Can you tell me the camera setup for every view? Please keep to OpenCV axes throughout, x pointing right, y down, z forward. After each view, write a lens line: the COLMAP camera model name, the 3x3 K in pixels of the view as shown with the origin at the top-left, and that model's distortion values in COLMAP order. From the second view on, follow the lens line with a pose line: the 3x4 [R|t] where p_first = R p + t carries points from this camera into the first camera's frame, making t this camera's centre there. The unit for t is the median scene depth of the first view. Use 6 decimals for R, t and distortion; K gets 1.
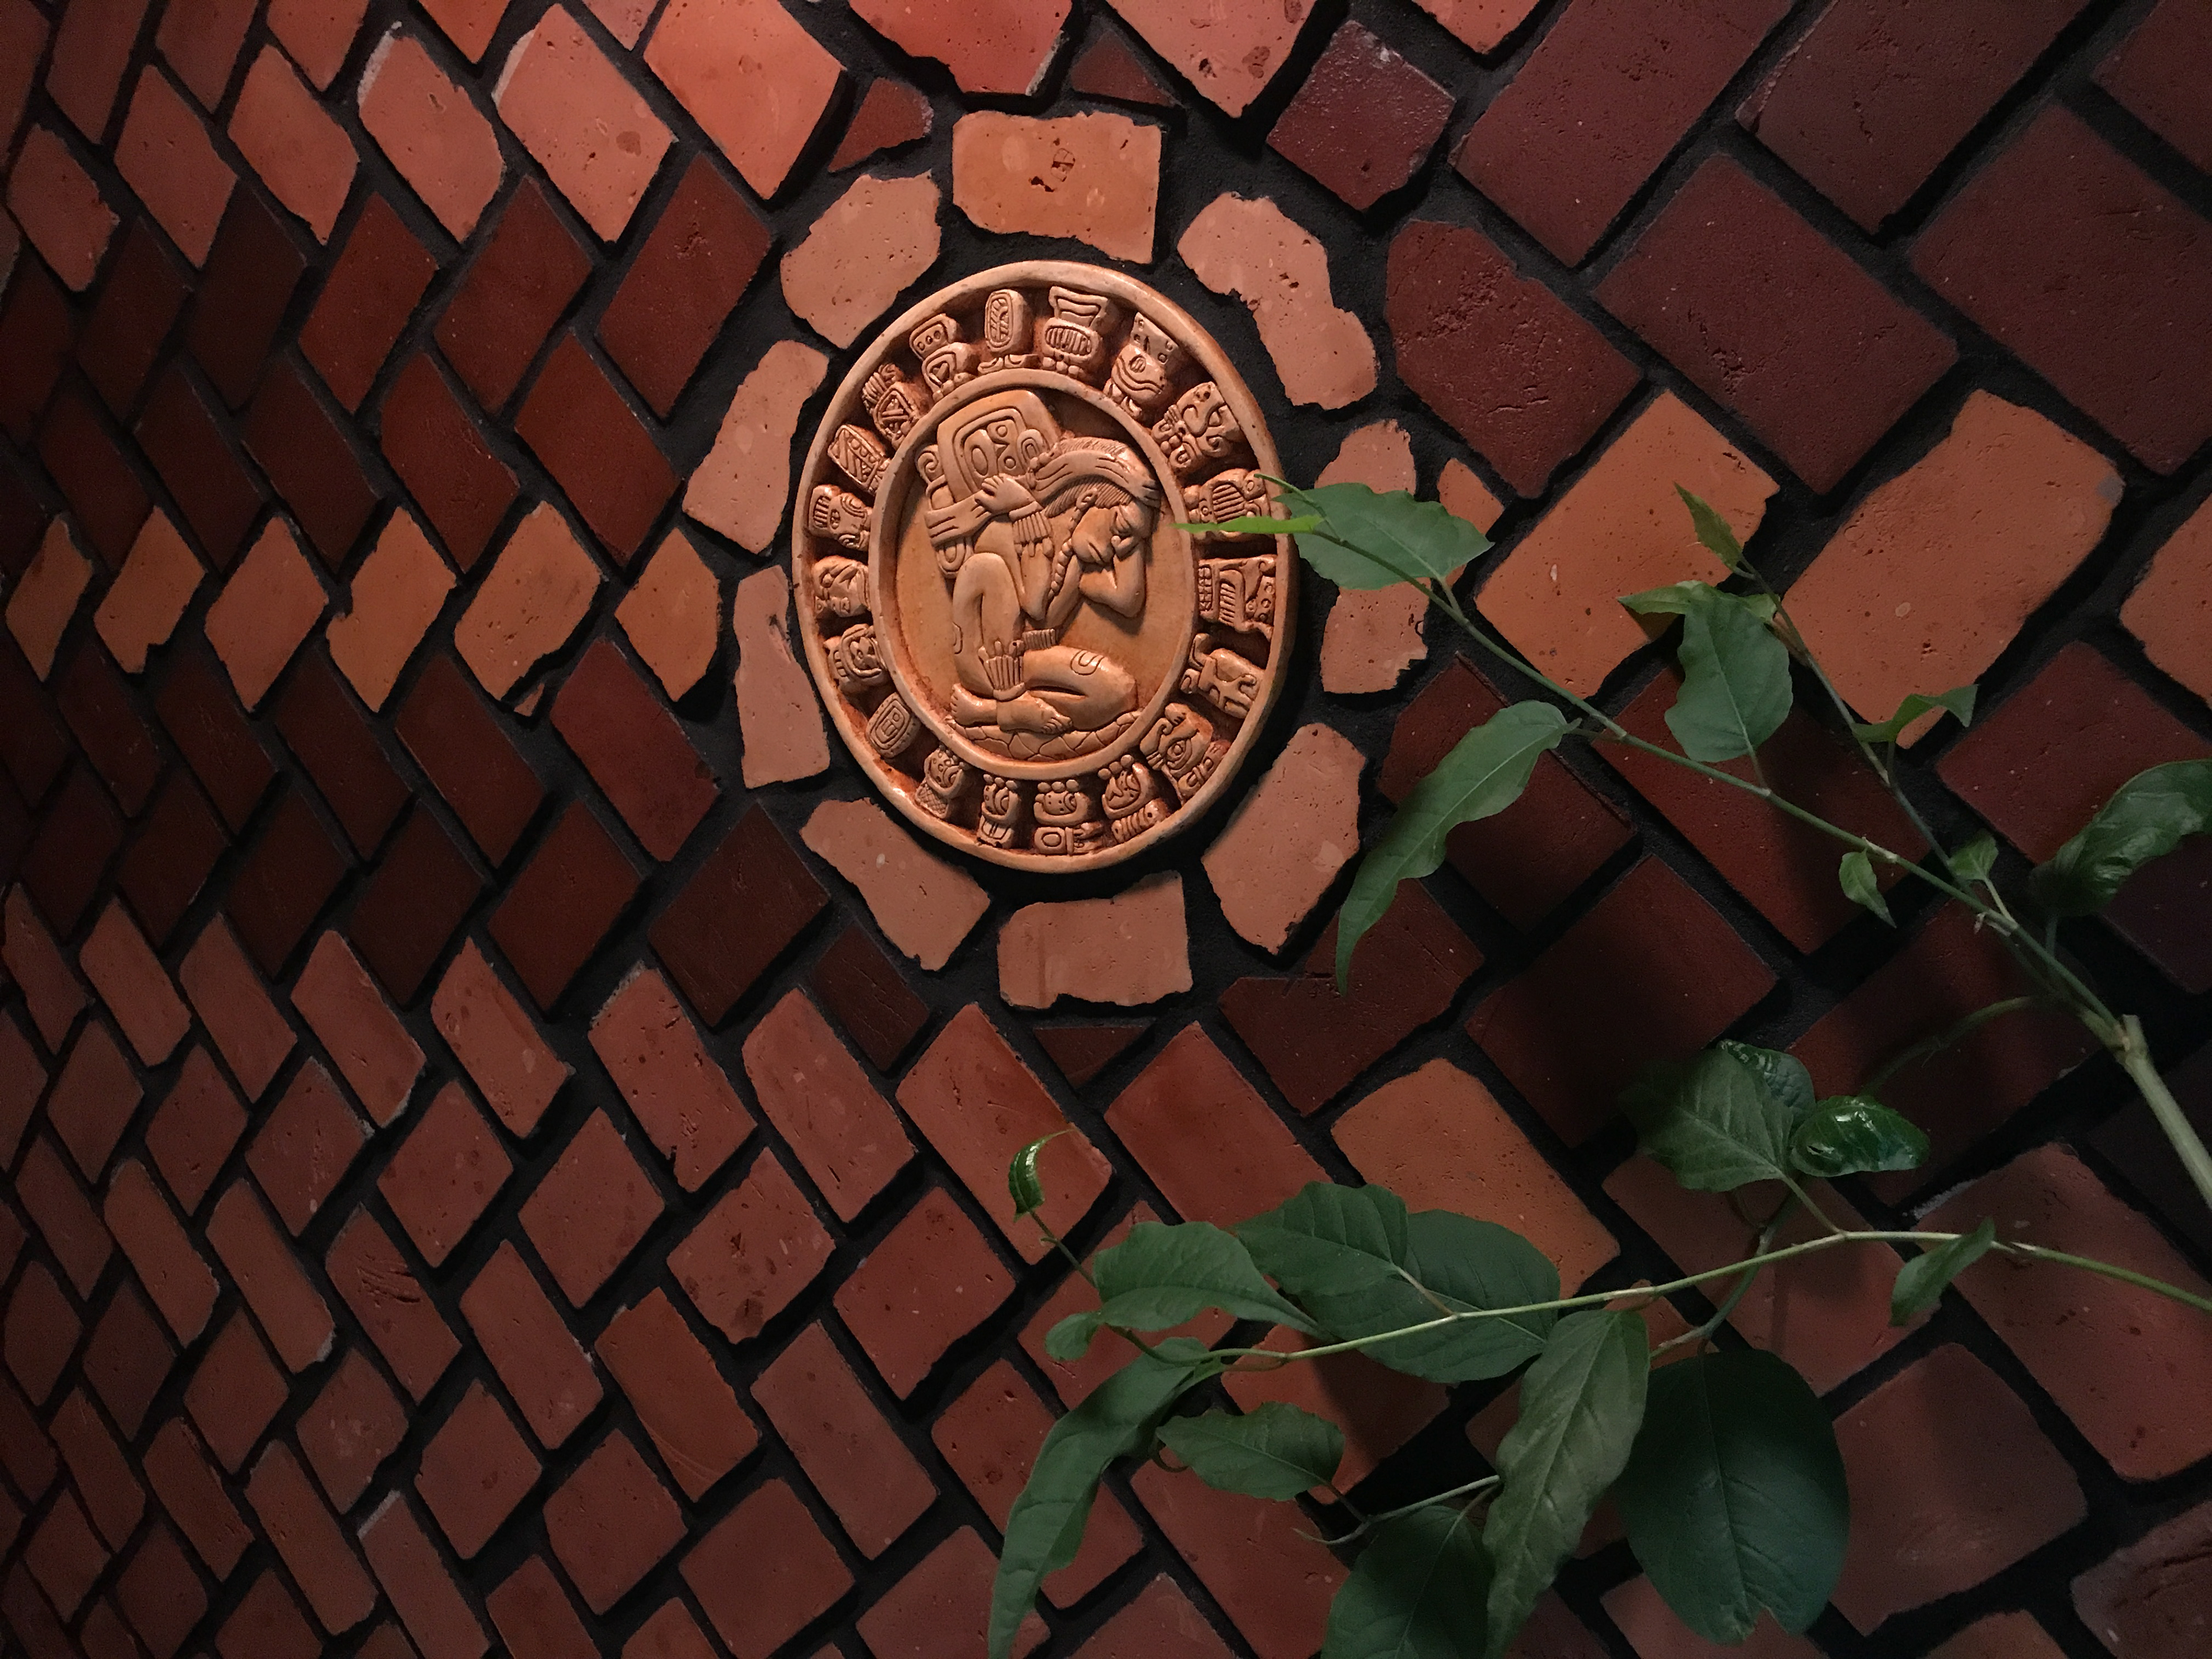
lens RADIAL K [[1816.1, 0, 1106.0], [0, 1816.1, 829.5], [0, 0, 1]] dist [0.141251, -0.366679]
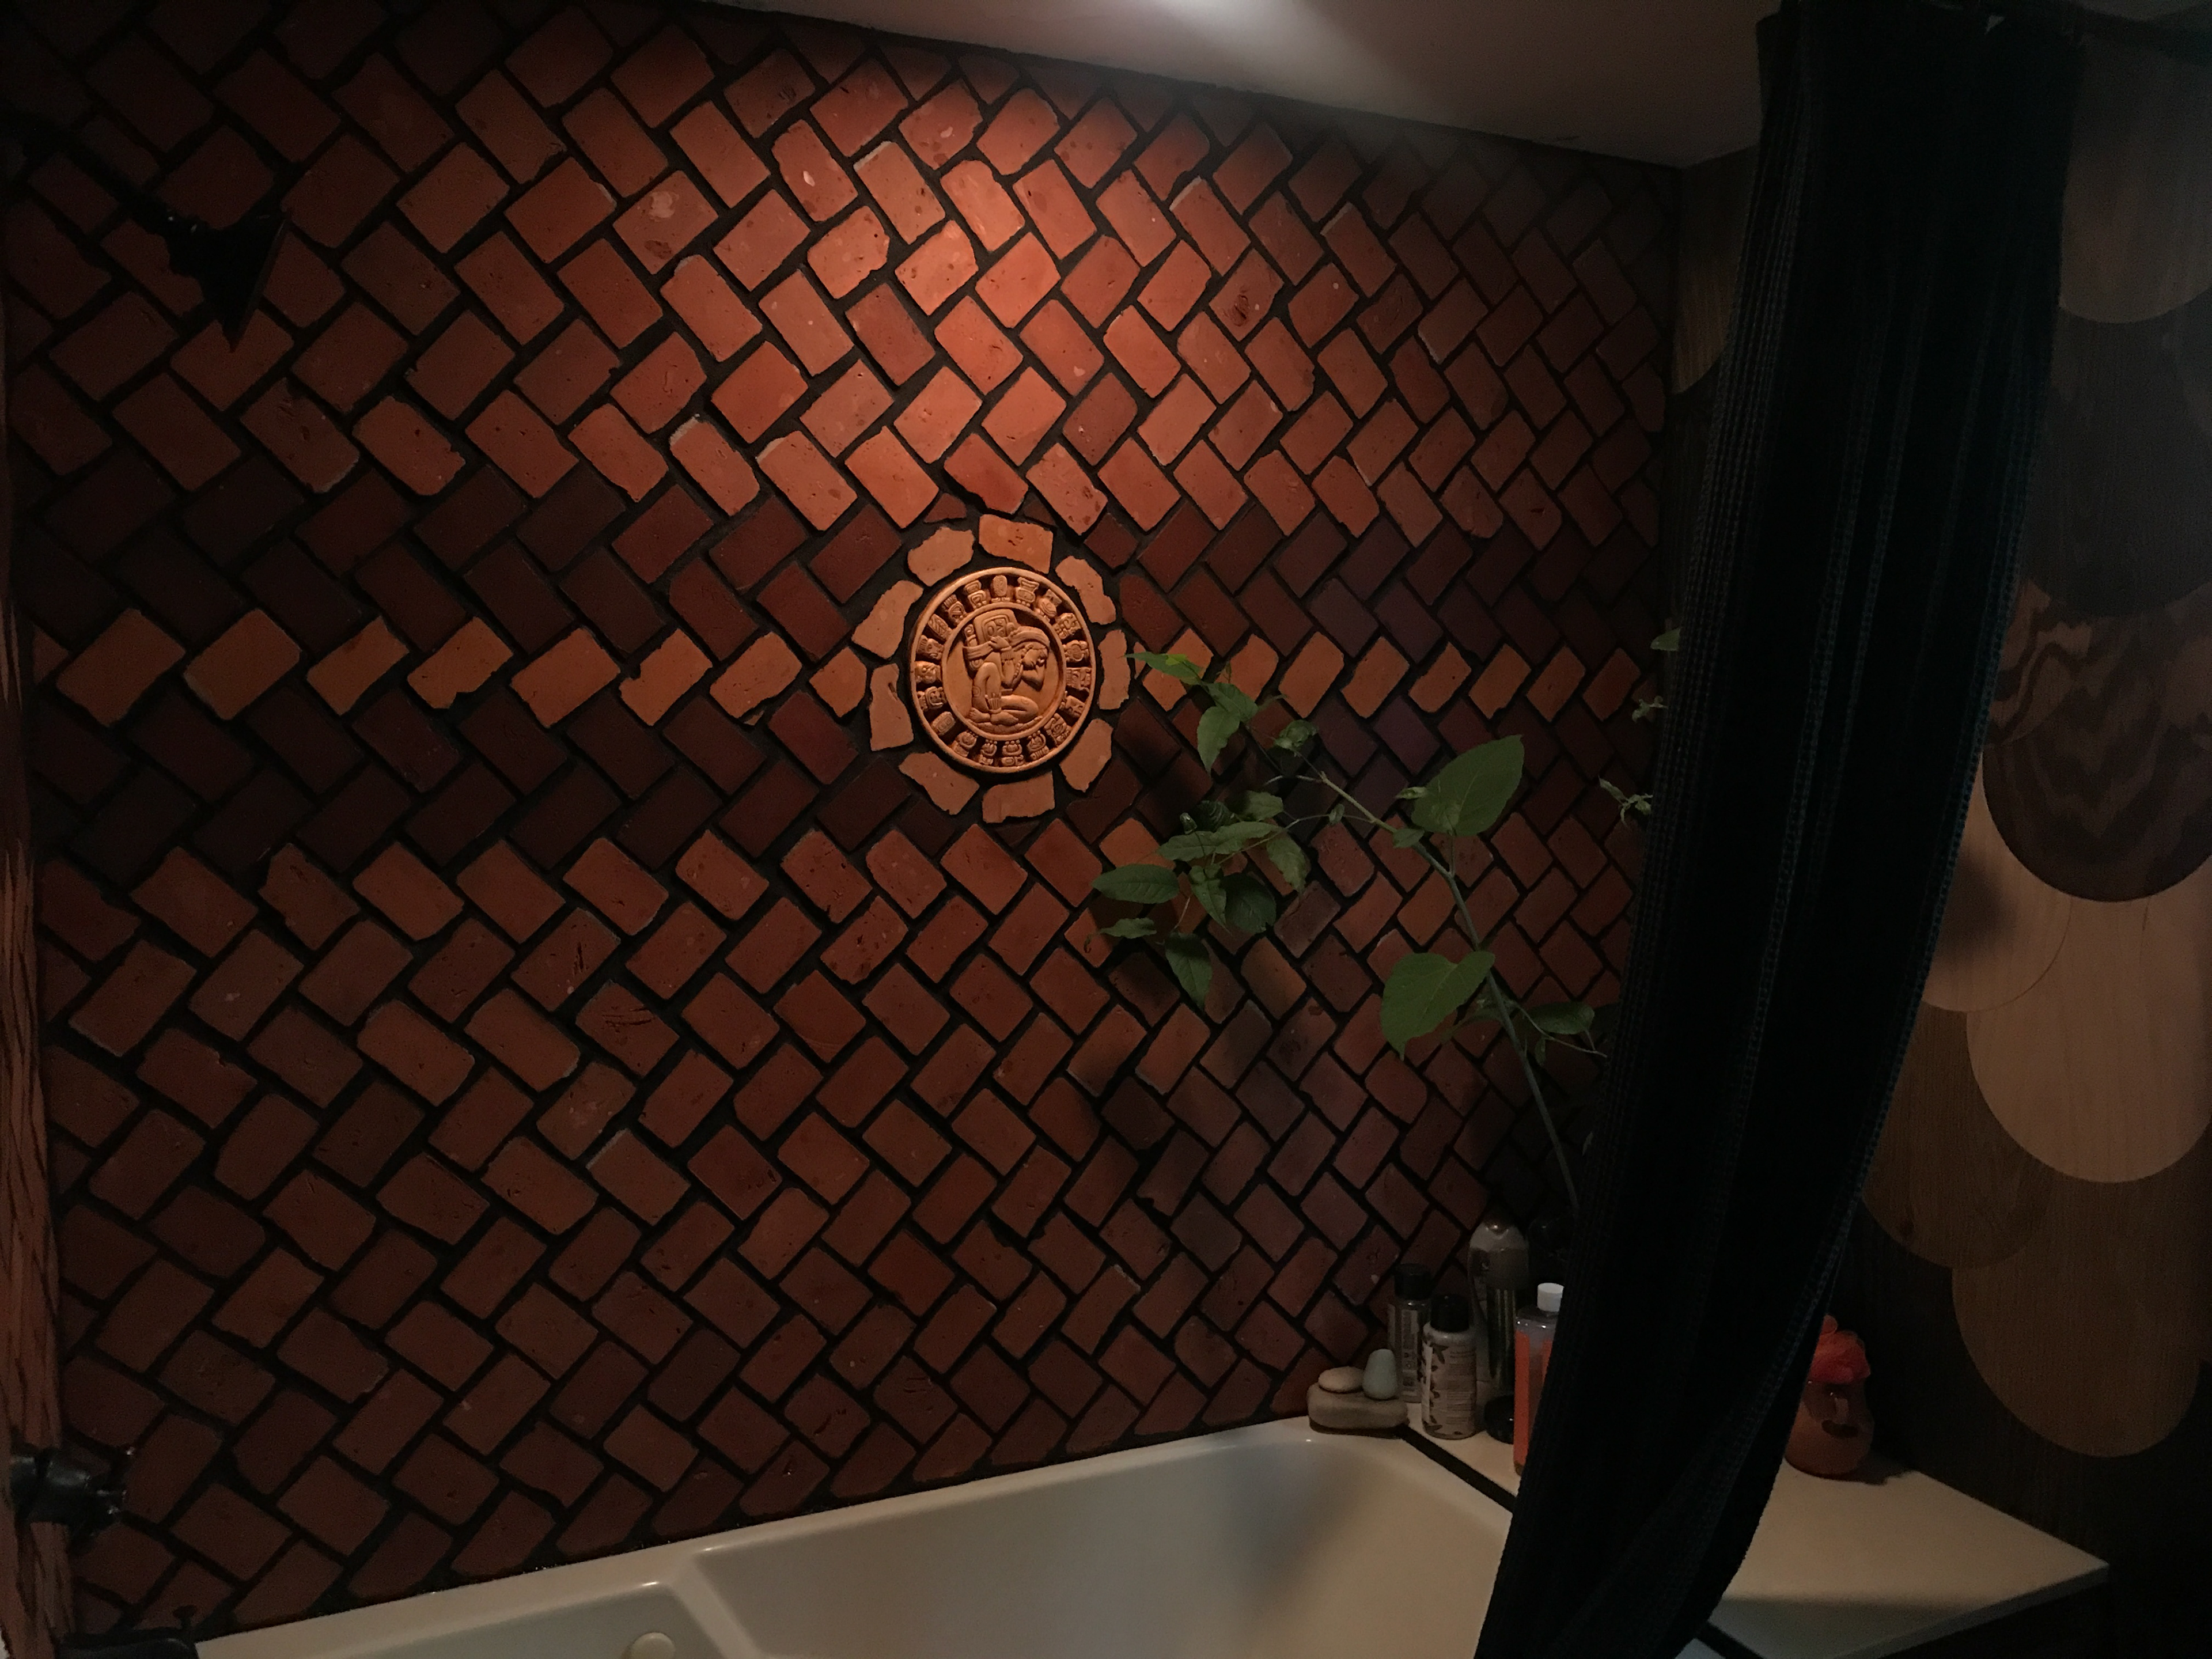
lens RADIAL K [[1816.1, 0, 1106.0], [0, 1816.1, 829.5], [0, 0, 1]] dist [0.141251, -0.366679]
pose [[0.538150, -0.053897, 0.841124, -2.283884], [0.090102, 0.995913, 0.006168, 0.104976], [-0.838020, 0.072467, 0.540807, -0.656198]]
